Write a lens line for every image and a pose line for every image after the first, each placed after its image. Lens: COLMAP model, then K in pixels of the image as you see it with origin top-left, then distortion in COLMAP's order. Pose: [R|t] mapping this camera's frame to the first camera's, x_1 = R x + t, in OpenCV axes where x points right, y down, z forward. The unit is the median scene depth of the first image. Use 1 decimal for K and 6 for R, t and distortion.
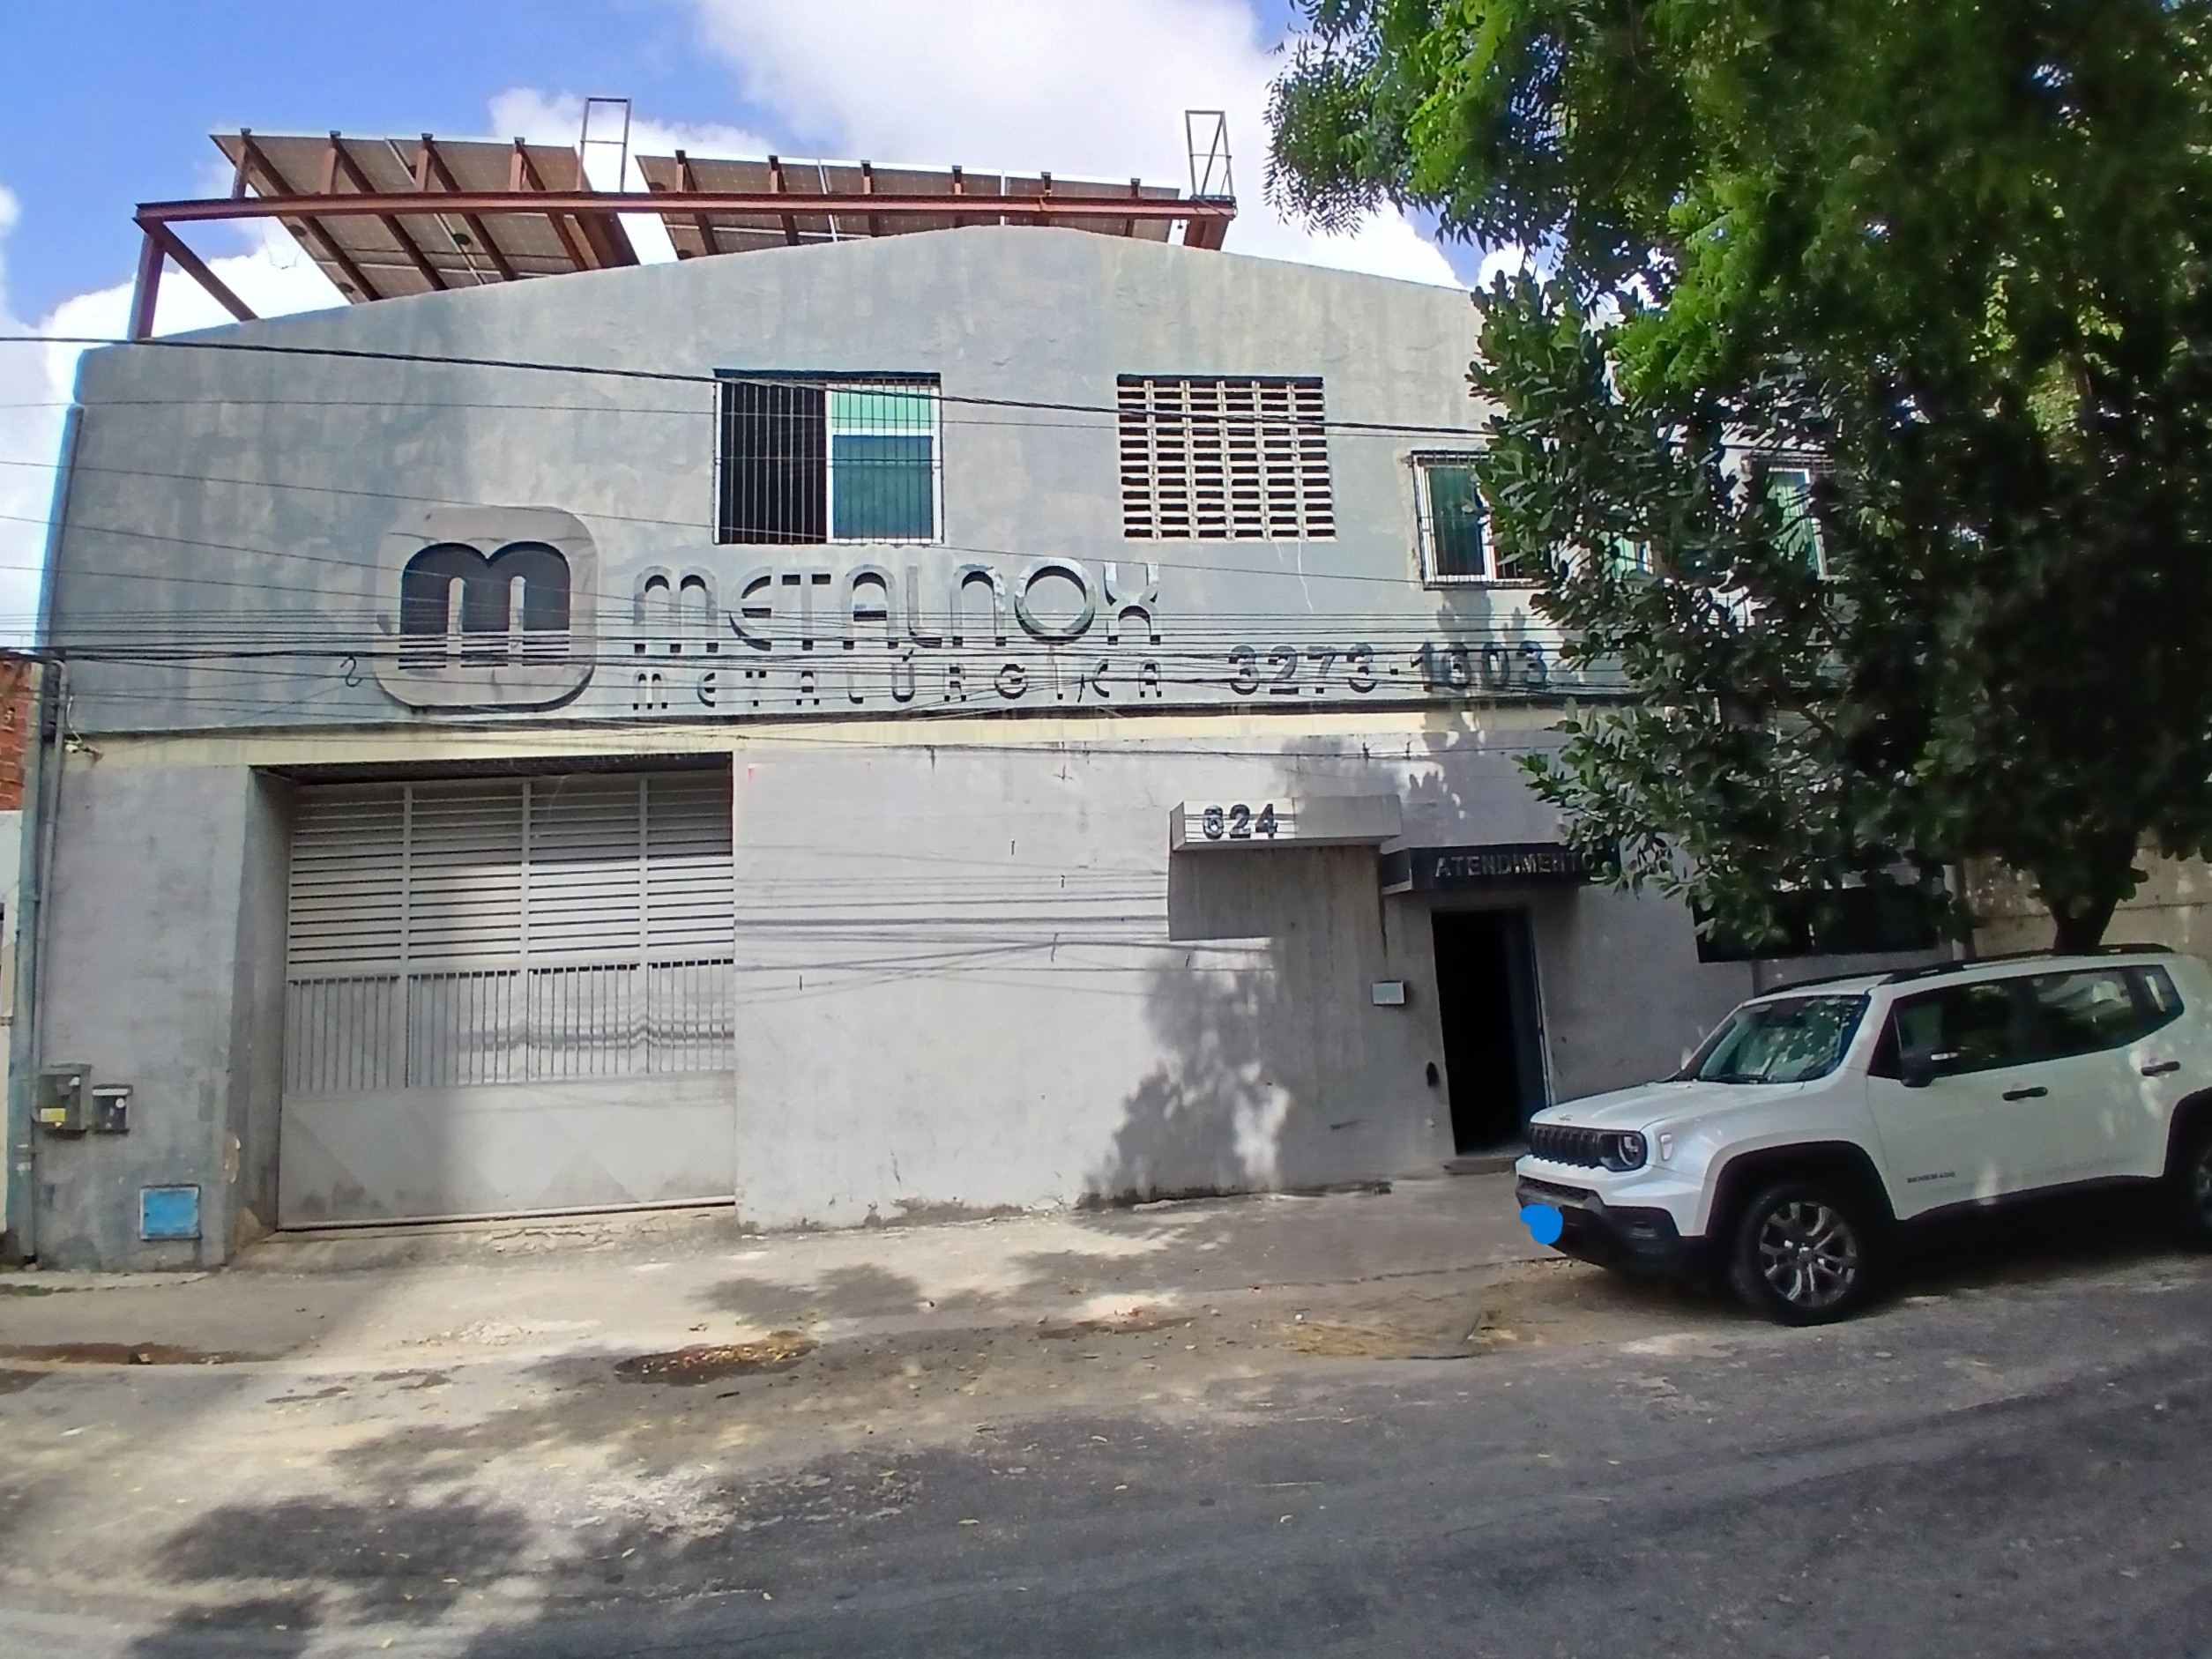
lens RADIAL K [[1094.3, 0, 1106.0], [0, 1094.3, 829.5], [0, 0, 1]] dist [0.000549, -0.038432]
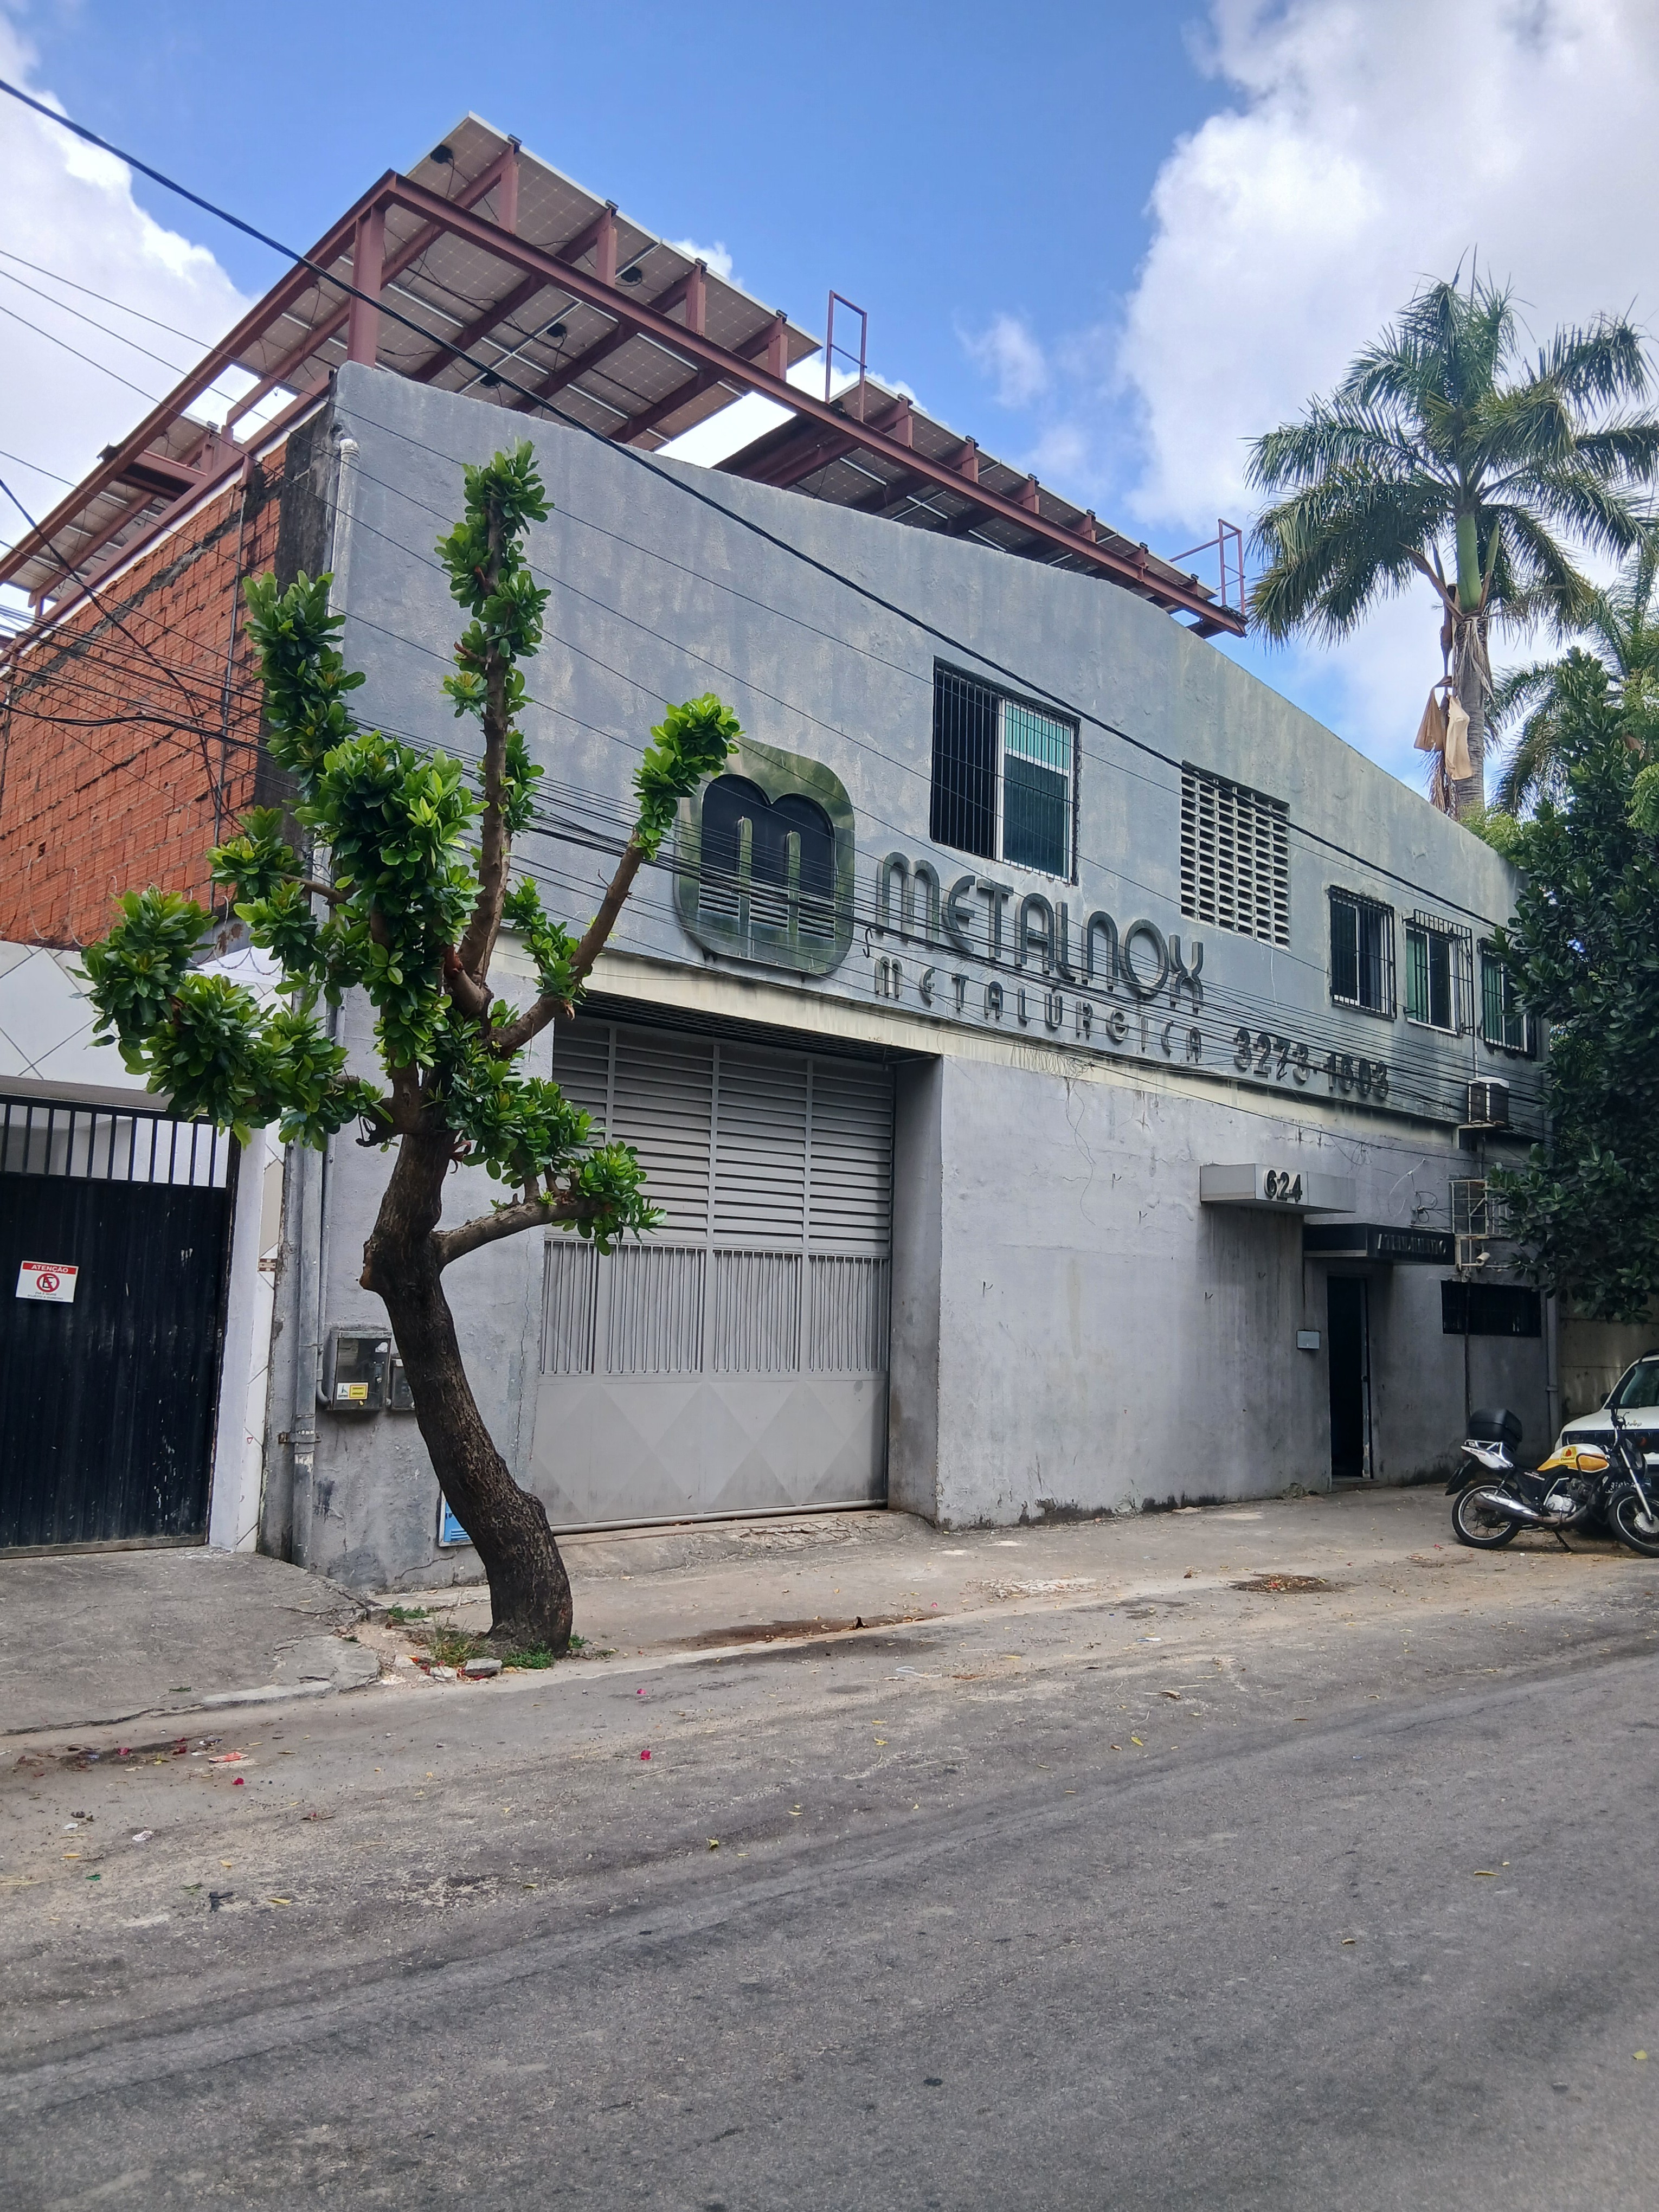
lens RADIAL K [[1667.5, 0, 830.6], [0, 1667.5, 1096.9], [0, 0, 1]] dist [0.069183, 0.000770]
pose [[0.798675, 0.150860, 0.582545, -1.267255], [-0.145854, 0.987730, -0.055822, 0.065062], [-0.583819, -0.040383, 0.810879, -0.179089]]
